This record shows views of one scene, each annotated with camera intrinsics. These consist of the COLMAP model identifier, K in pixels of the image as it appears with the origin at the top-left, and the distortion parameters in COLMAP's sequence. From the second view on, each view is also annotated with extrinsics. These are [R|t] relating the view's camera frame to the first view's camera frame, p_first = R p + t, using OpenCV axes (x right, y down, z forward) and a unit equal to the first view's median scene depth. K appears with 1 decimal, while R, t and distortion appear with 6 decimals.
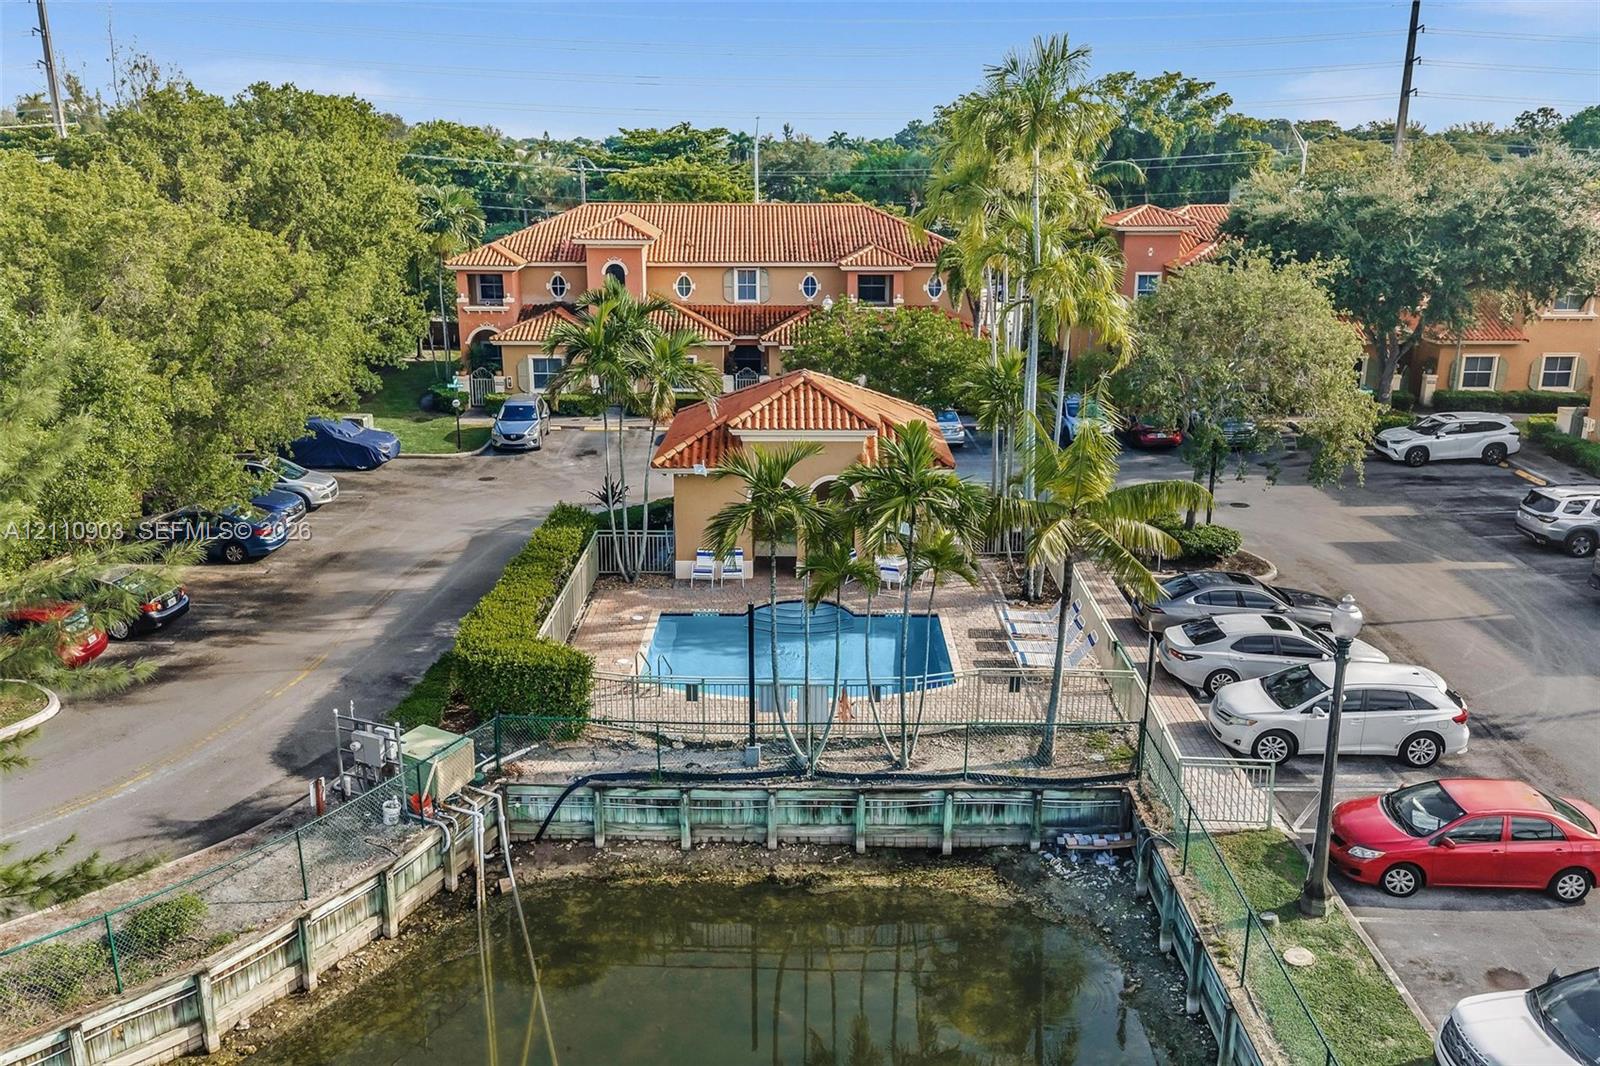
lens RADIAL K [[1333.7, 0, 802.4], [0, 1333.7, 534.2], [0, 0, 1]] dist [0.010643, -0.013829]
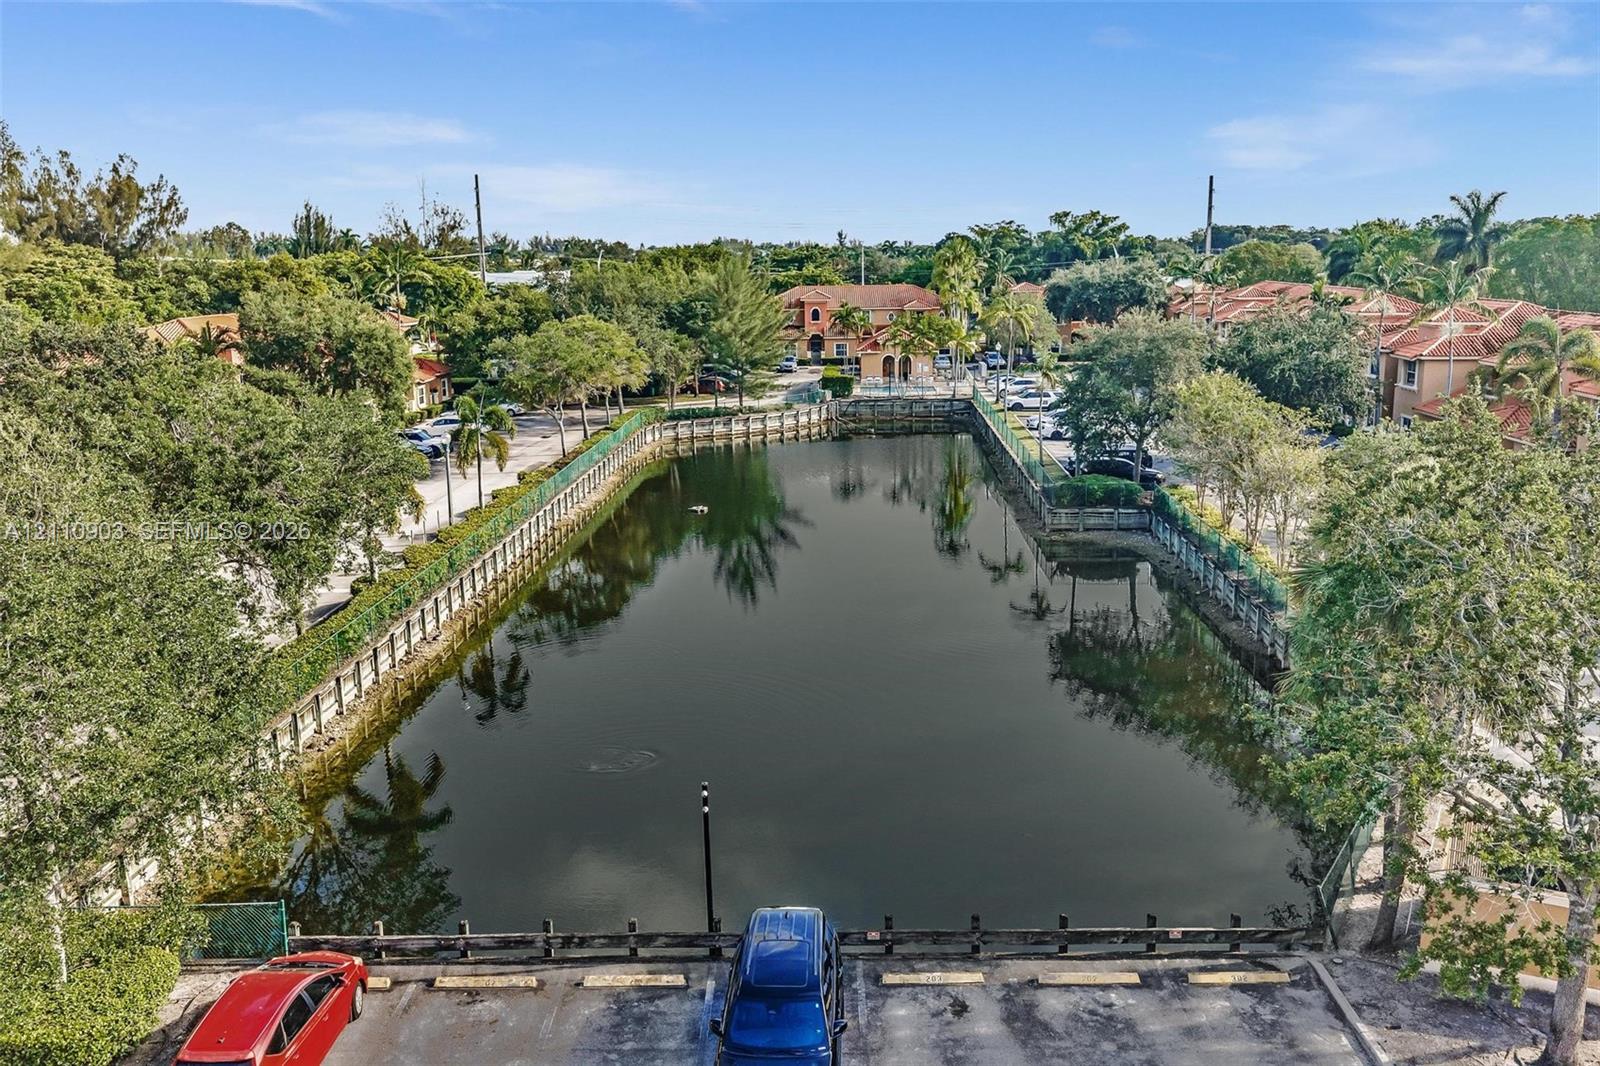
lens RADIAL K [[1333.7, 0, 802.0], [0, 1333.7, 531.9], [0, 0, 1]] dist [0.010643, -0.013829]
pose [[0.999260, -0.008771, -0.037452, -0.040538], [0.005988, 0.997255, -0.073807, 0.228336], [0.037996, 0.073528, 0.996569, -0.838761]]
